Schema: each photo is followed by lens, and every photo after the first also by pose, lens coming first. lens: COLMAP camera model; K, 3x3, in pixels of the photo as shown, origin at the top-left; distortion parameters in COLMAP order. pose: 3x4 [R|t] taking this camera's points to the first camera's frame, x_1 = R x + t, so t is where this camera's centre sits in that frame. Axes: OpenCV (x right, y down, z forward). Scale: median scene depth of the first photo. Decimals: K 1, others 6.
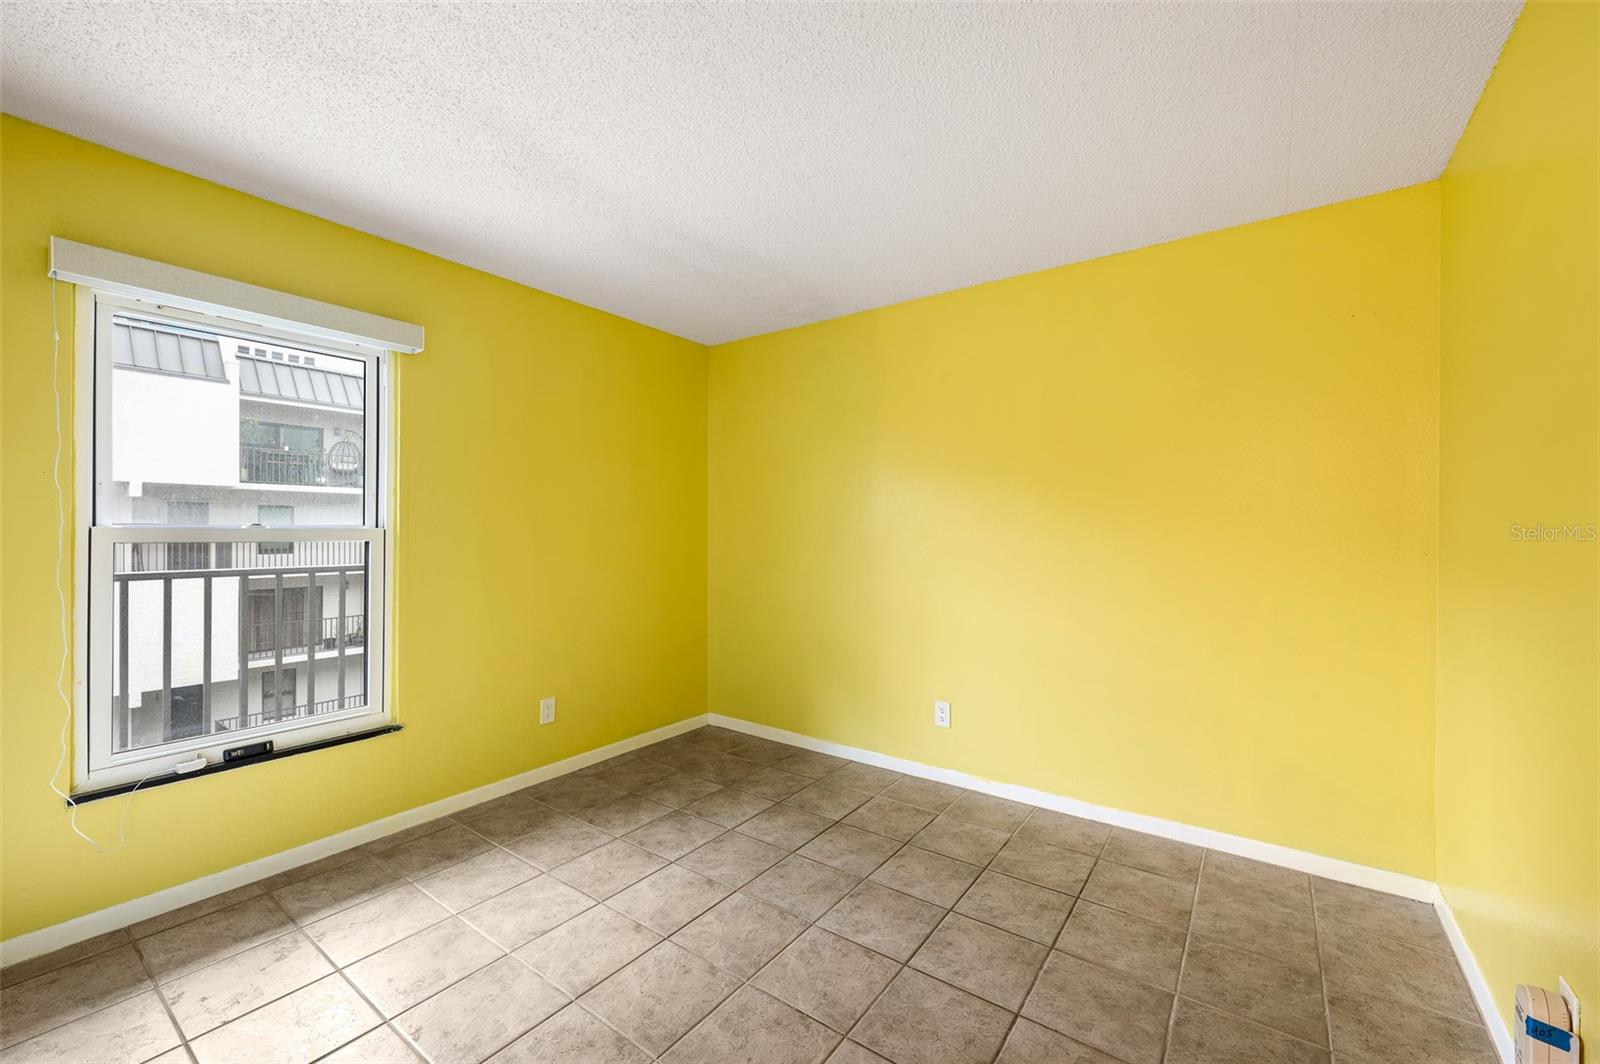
lens RADIAL K [[635.1, 0, 804.0], [0, 635.1, 529.4], [0, 0, 1]] dist [-0.001826, 0.000155]
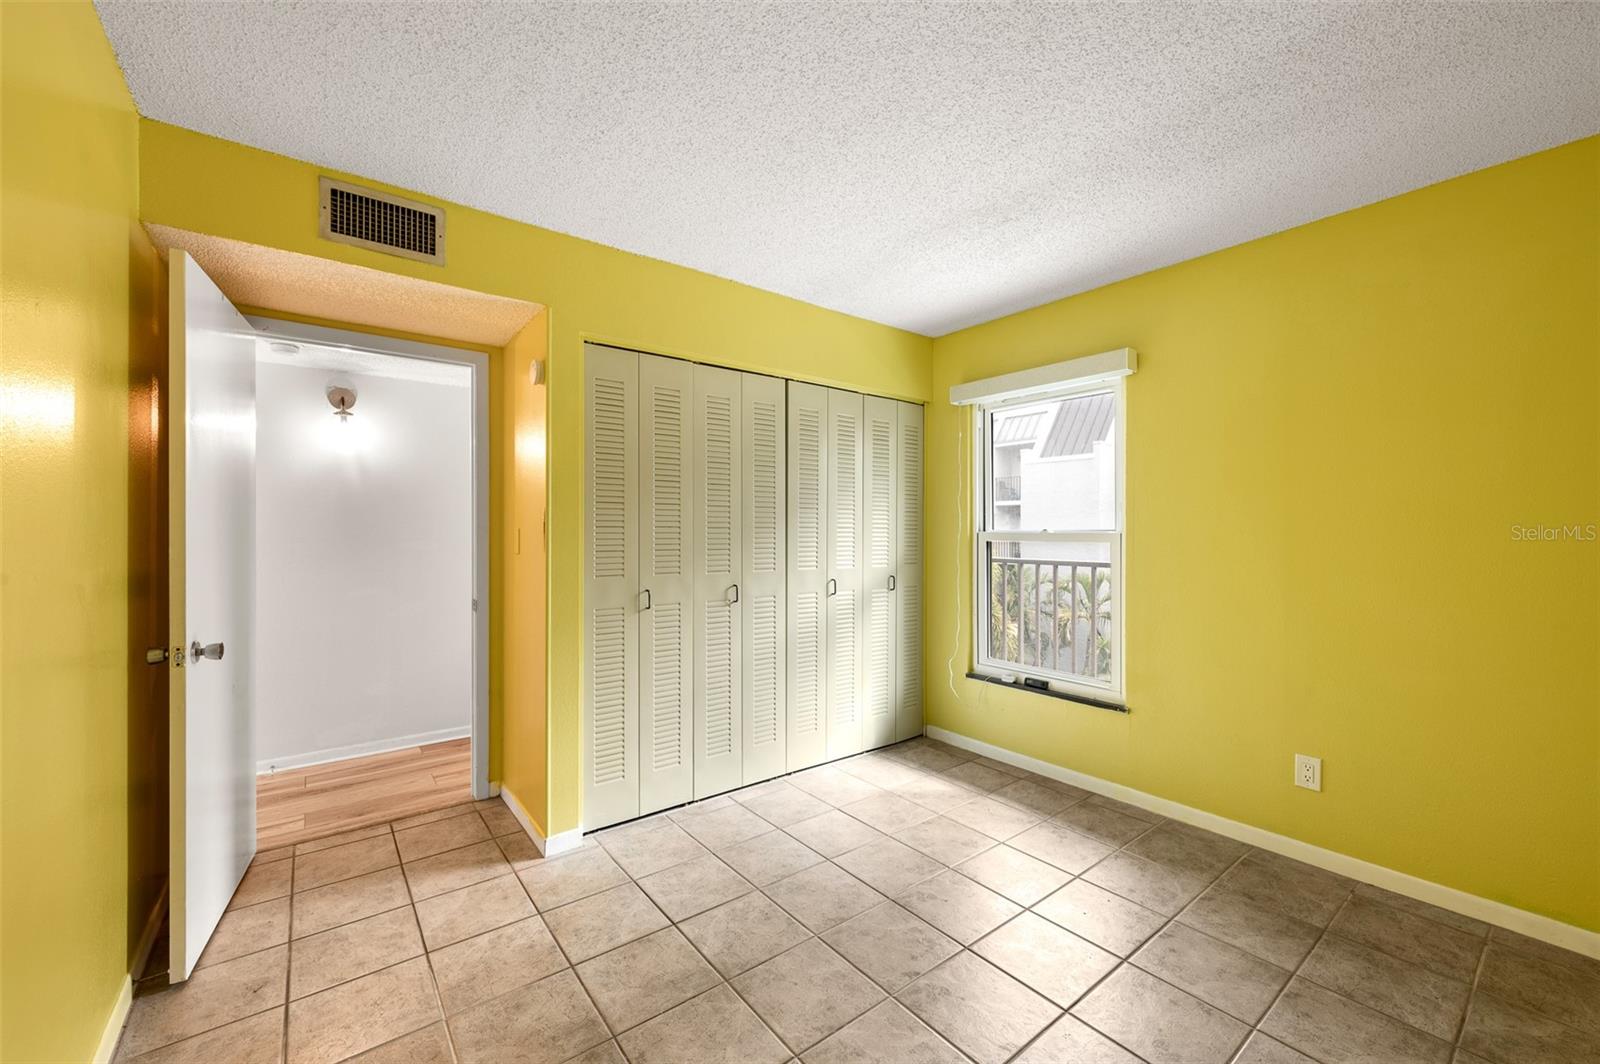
lens RADIAL K [[635.1, 0, 804.0], [0, 635.1, 529.4], [0, 0, 1]] dist [-0.001826, 0.000155]
pose [[-0.278327, -0.004888, -0.960474, 0.610600], [0.001059, 0.999985, -0.005396, -0.000611], [0.960486, -0.002519, -0.278318, 0.785302]]
